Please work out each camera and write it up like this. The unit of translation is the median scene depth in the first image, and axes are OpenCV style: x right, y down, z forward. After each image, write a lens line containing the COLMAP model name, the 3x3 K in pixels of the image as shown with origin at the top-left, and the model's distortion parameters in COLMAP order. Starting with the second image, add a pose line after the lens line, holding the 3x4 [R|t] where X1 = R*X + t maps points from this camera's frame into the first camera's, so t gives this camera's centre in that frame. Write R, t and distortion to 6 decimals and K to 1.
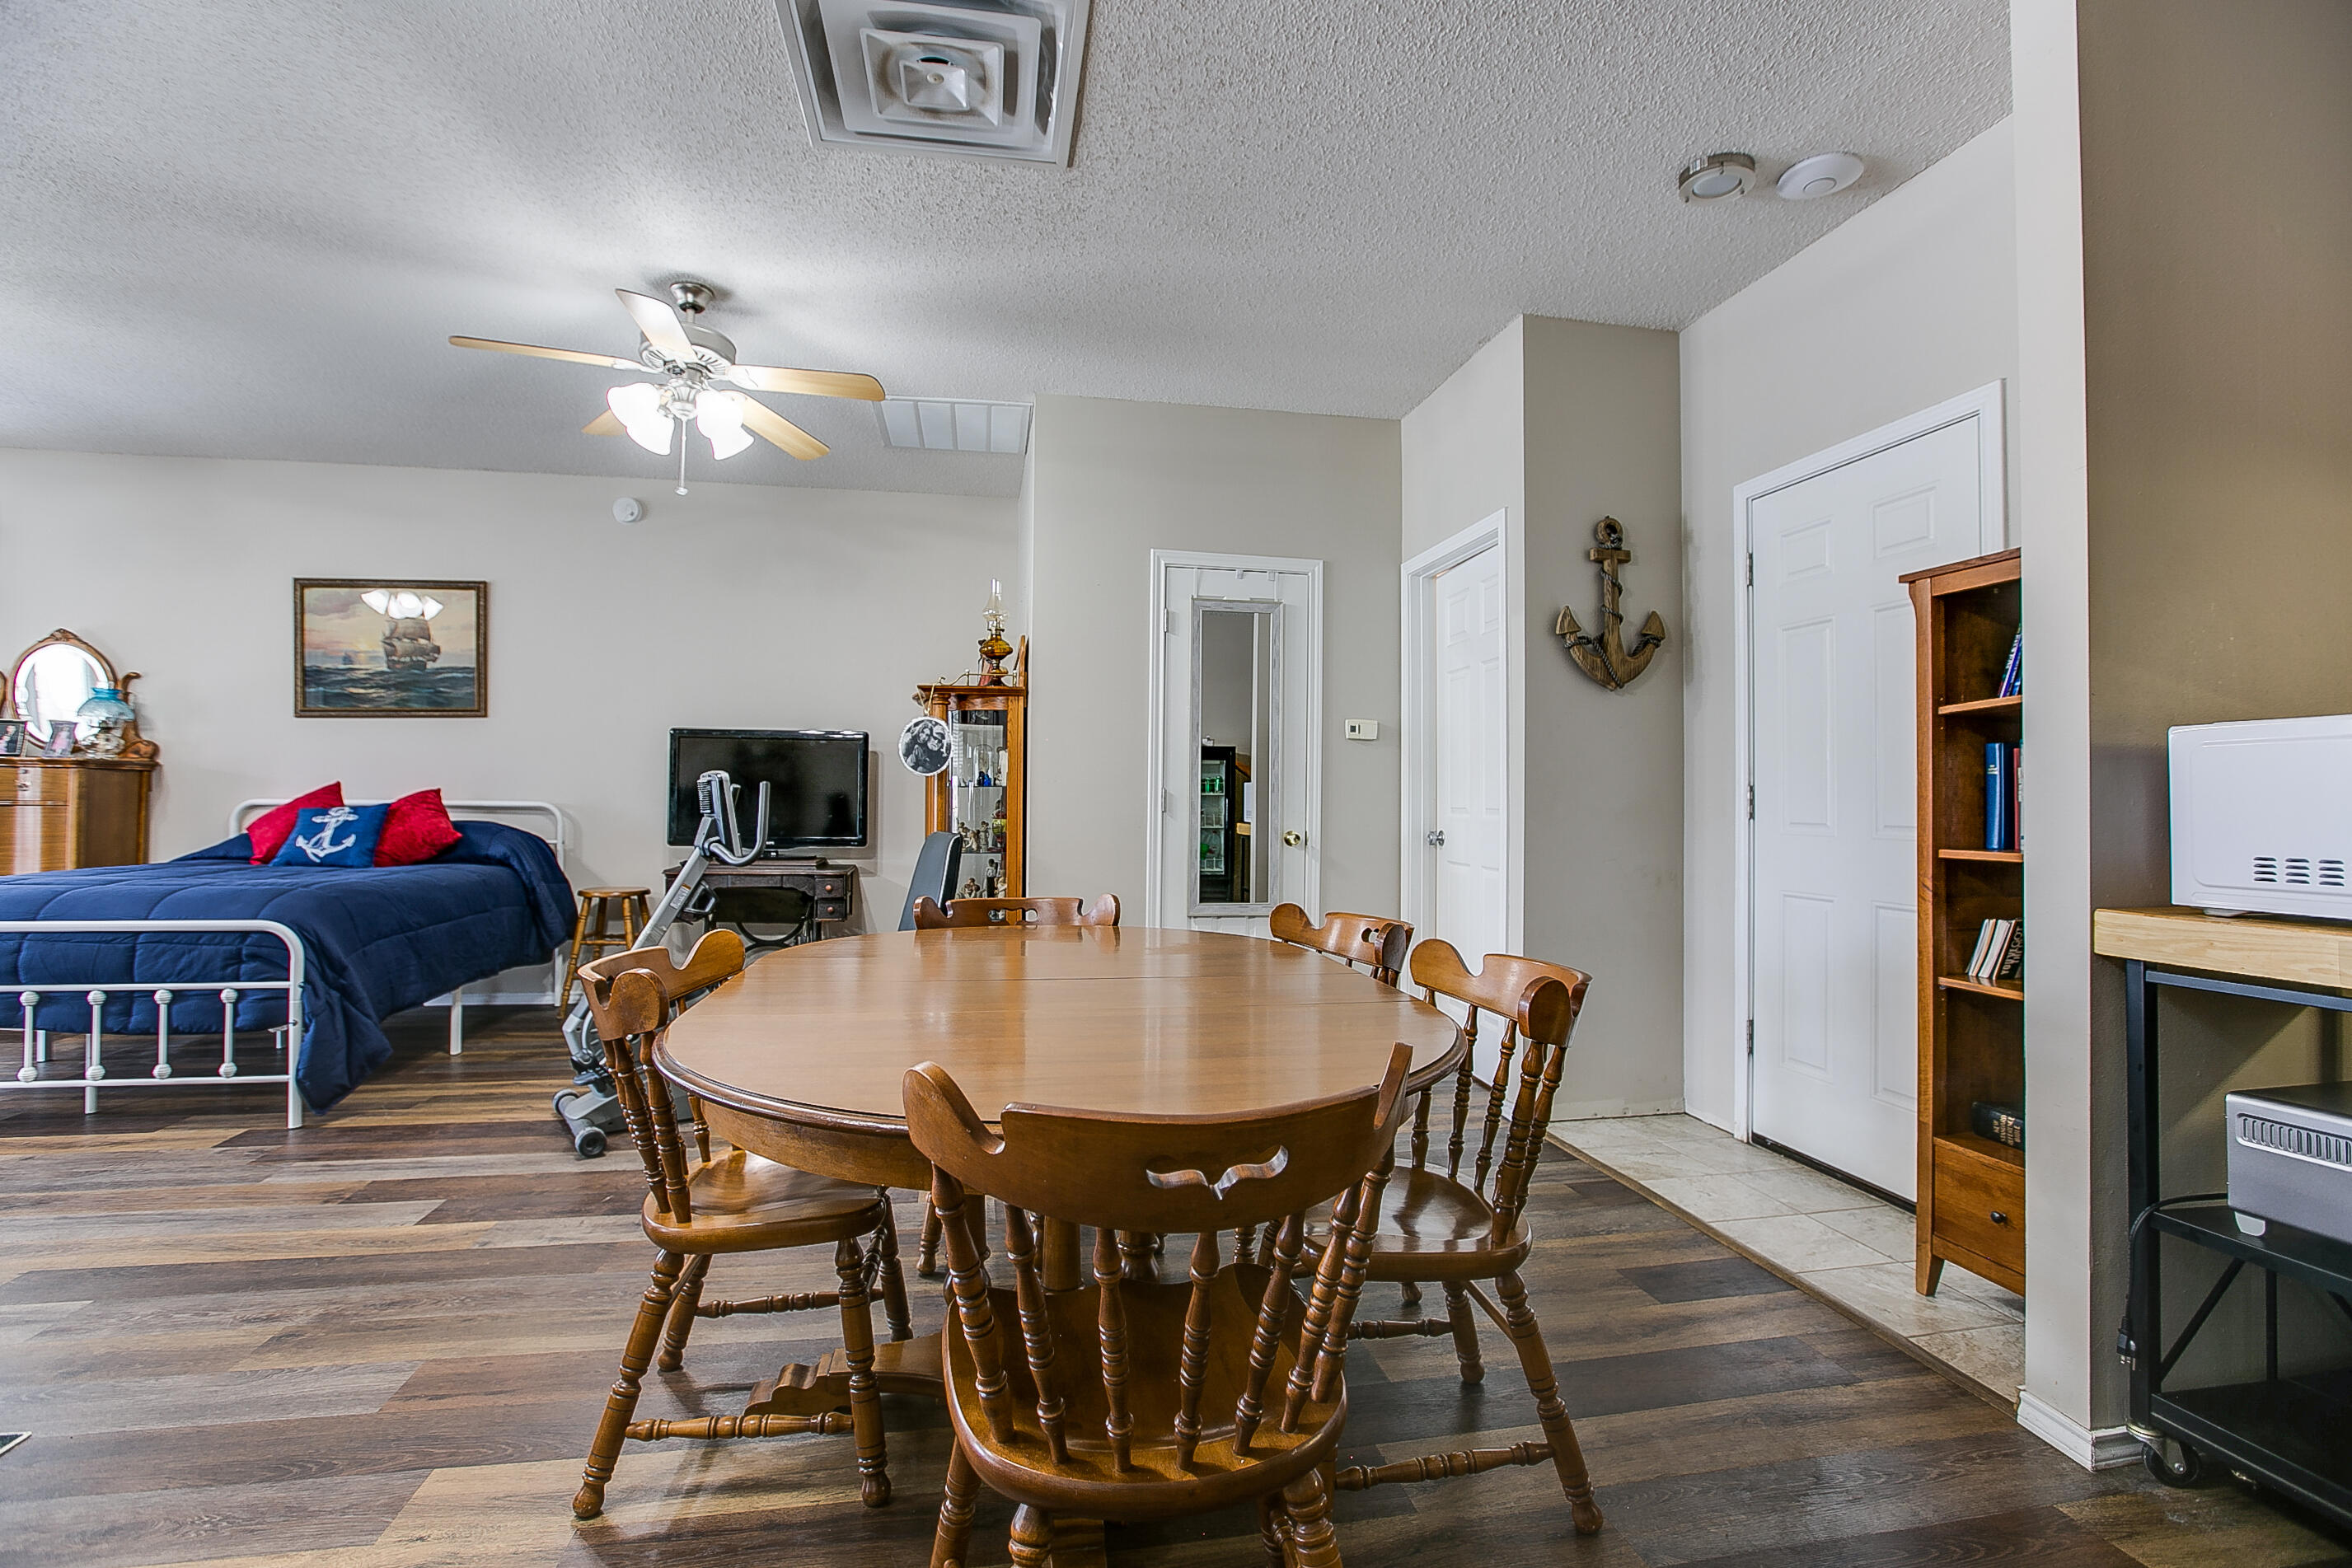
lens RADIAL K [[1093.4, 0, 1176.0], [0, 1093.4, 784.0], [0, 0, 1]] dist [-0.034857, 0.013596]
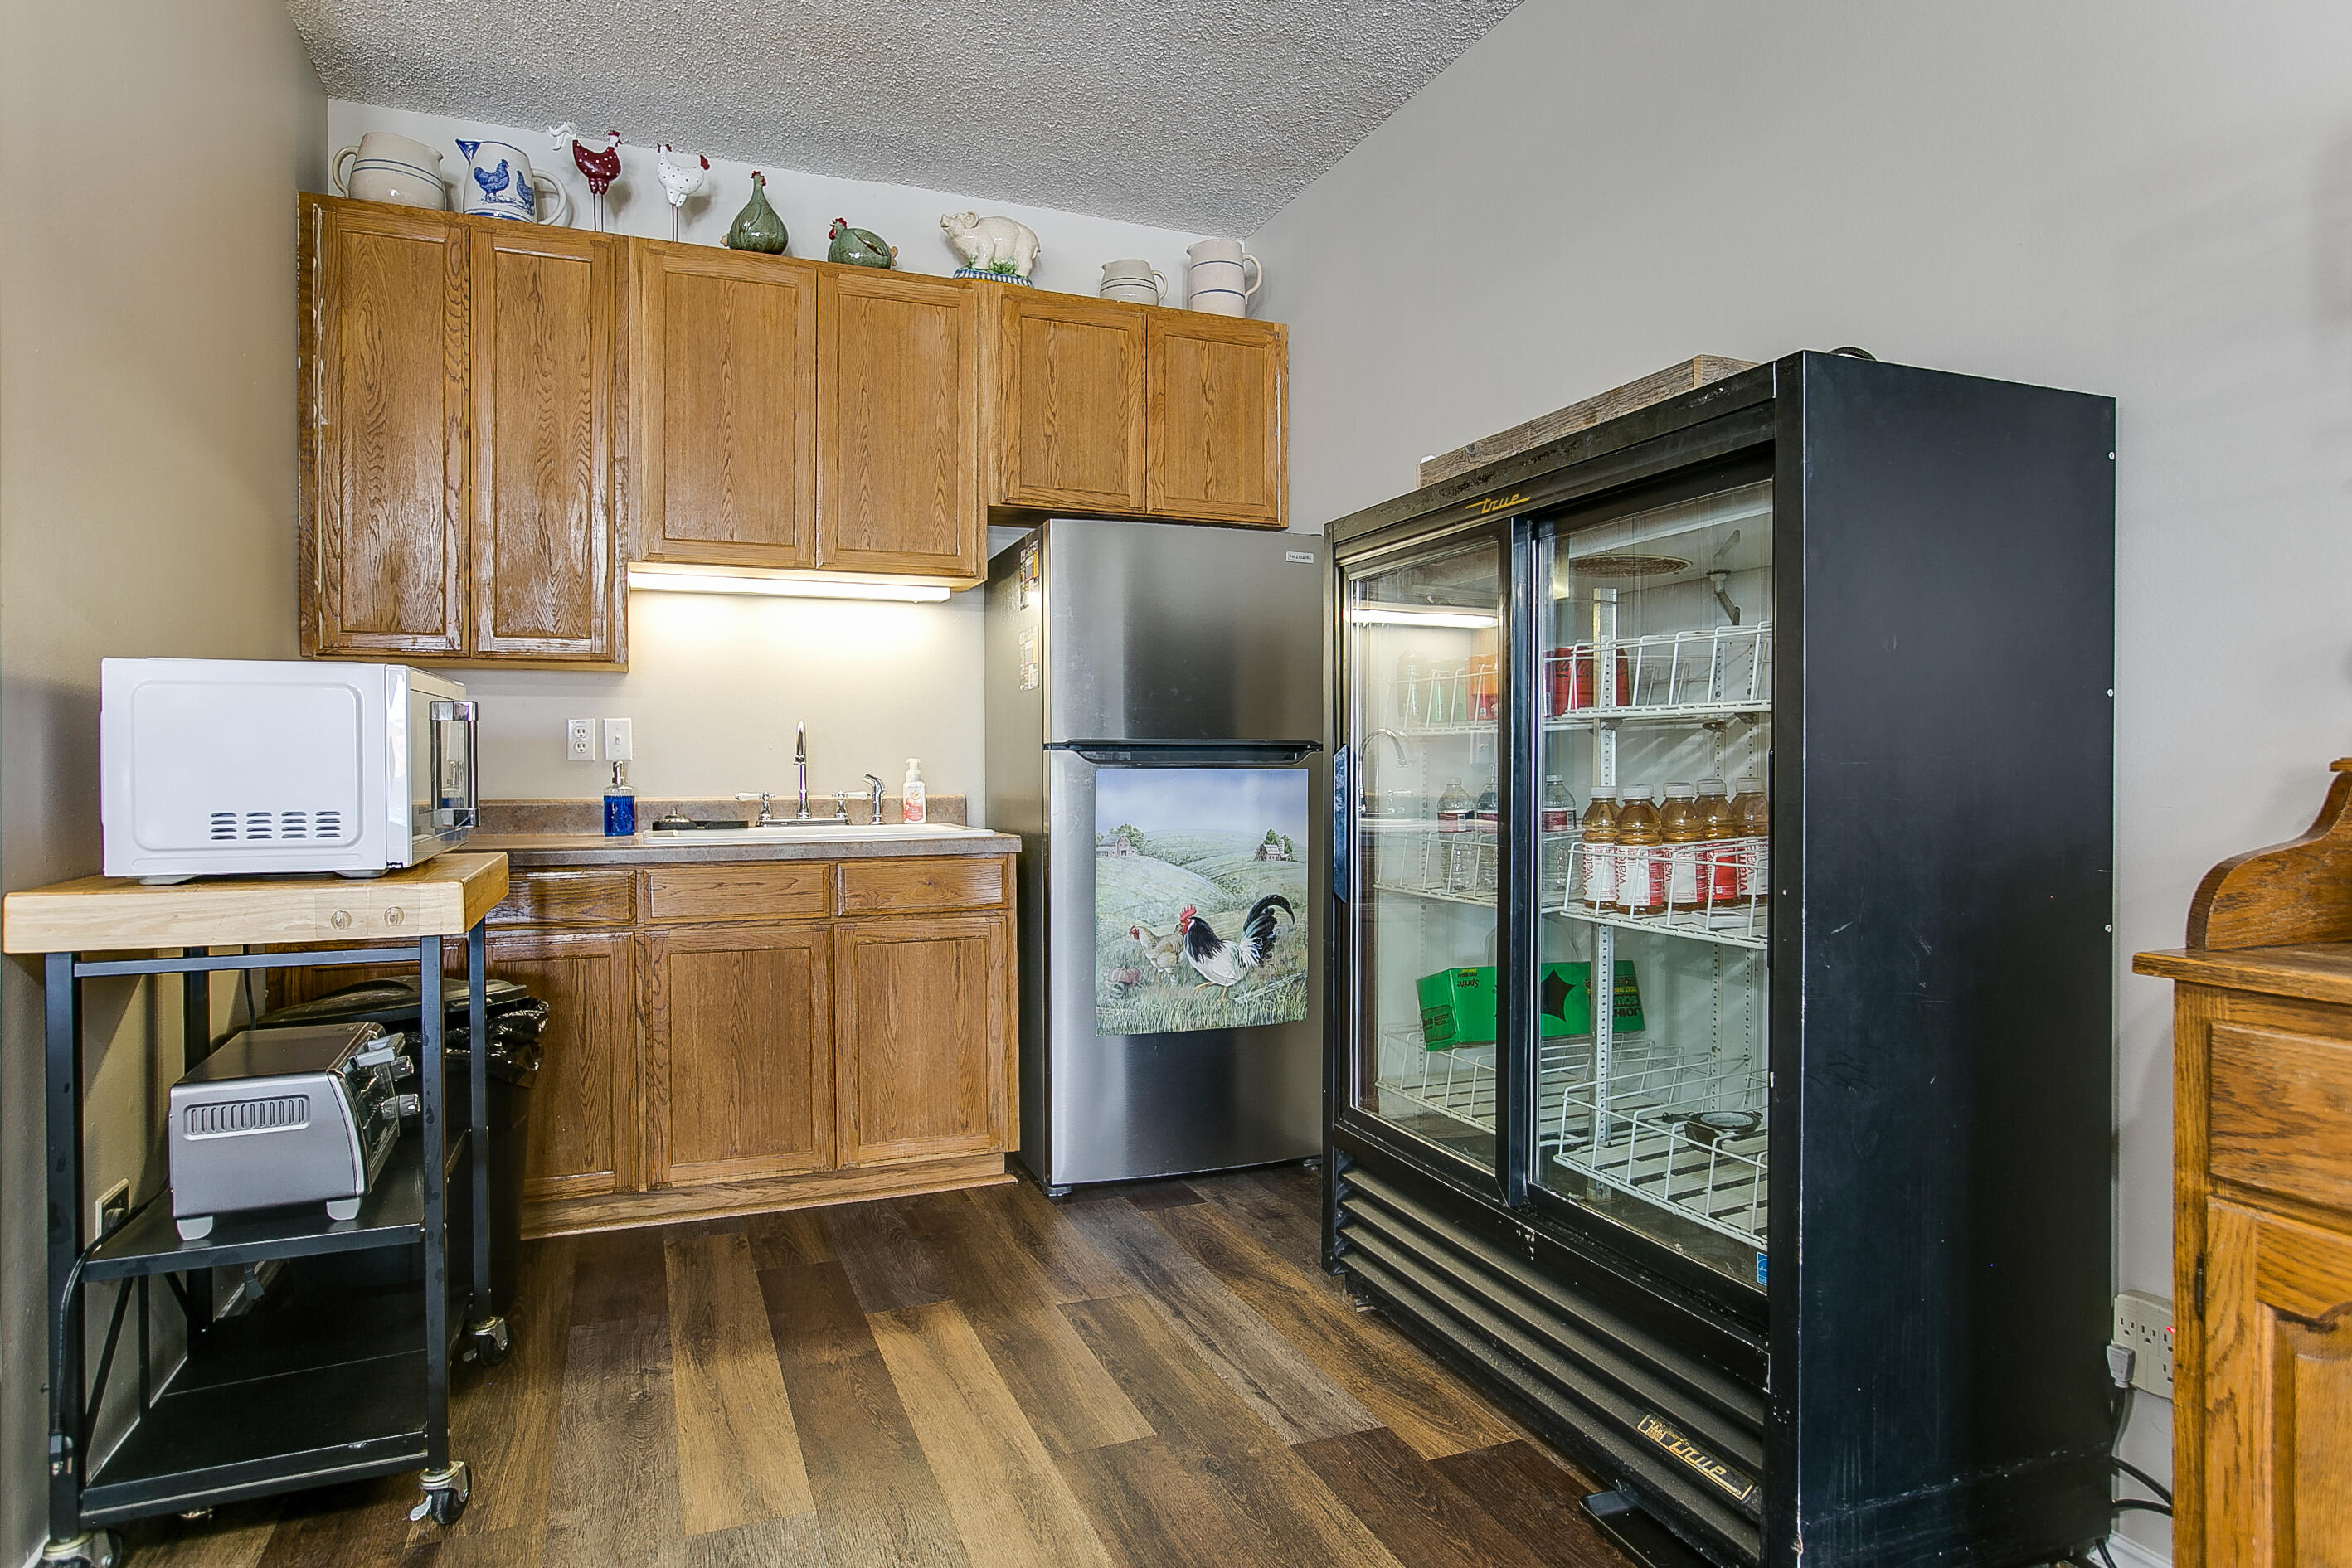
lens RADIAL K [[1339.4, 0, 1176.0], [0, 1339.4, 784.0], [0, 0, 1]] dist [0.001556, 0.003839]
pose [[-0.182867, -0.018281, 0.982968, -0.105368], [-0.017921, 0.999723, 0.015259, 0.005791], [-0.982974, -0.014825, -0.183144, 0.188038]]
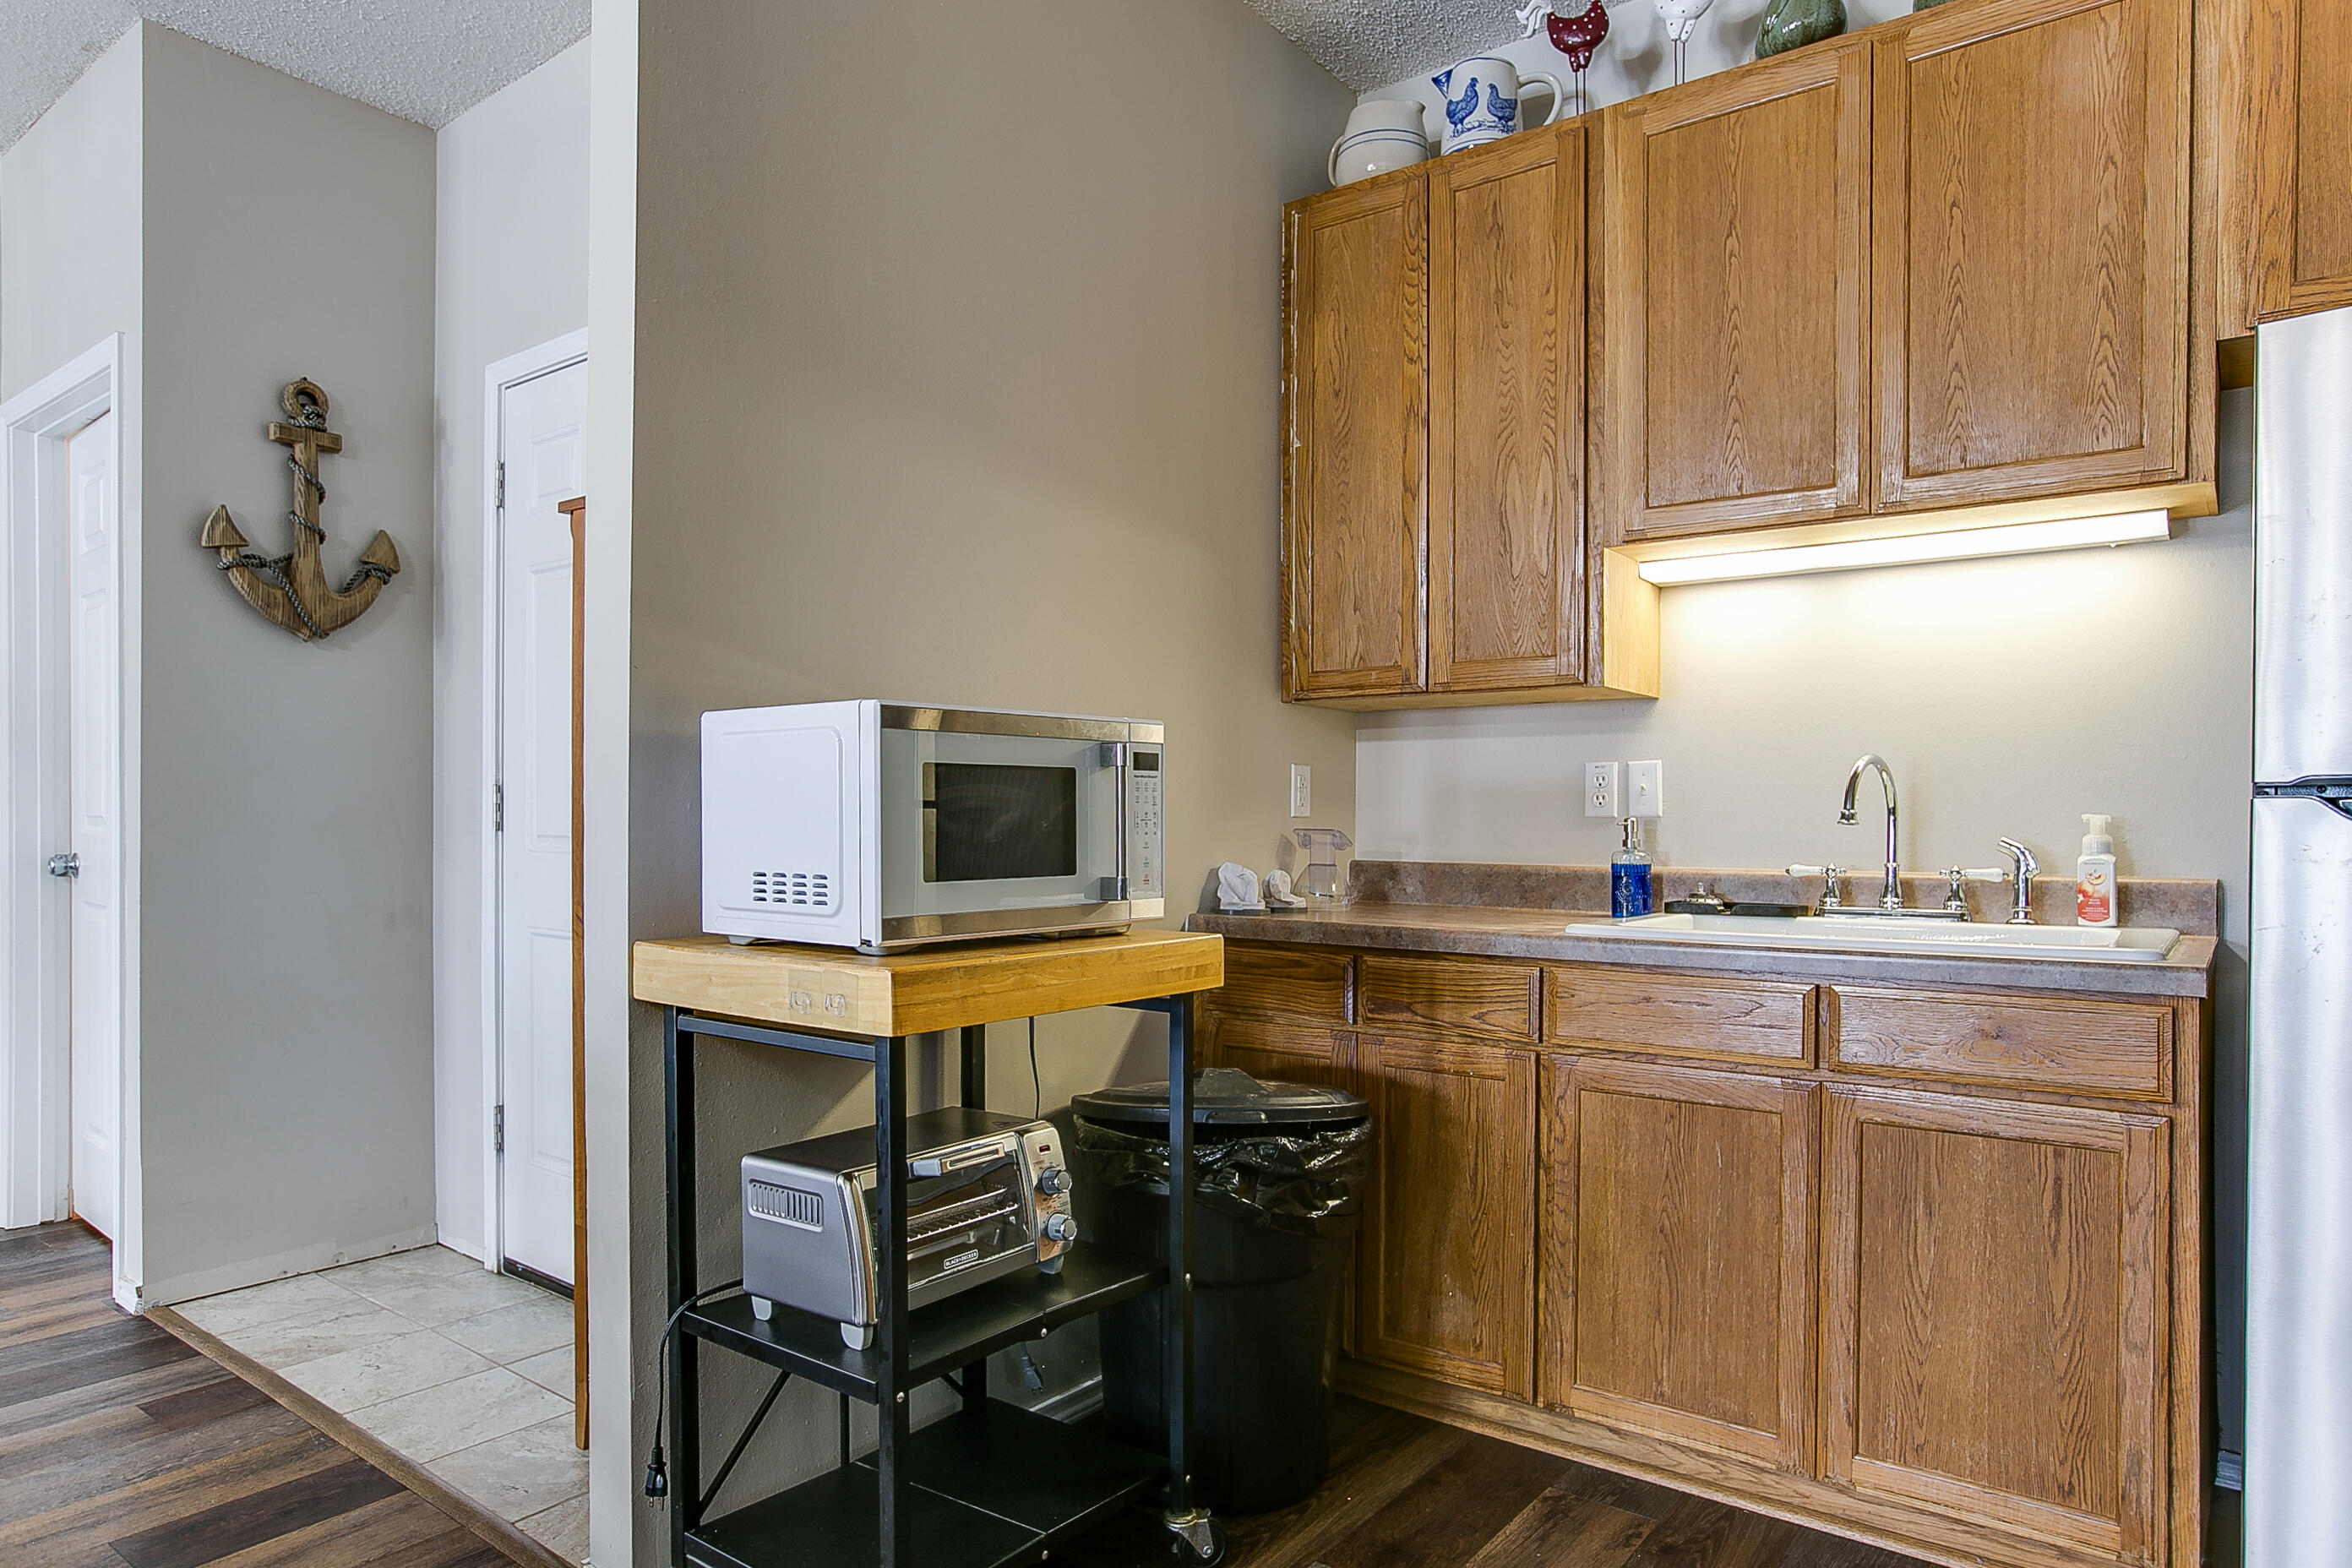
lens RADIAL K [[1445.4, 0, 1177.2], [0, 1445.4, 836.6], [0, 0, 1]] dist [-0.040272, 0.037597]
pose [[0.749960, -0.009733, 0.661411, 0.233381], [-0.013207, 0.999472, 0.029683, 0.001605], [-0.661351, -0.030996, 0.749436, -0.022446]]
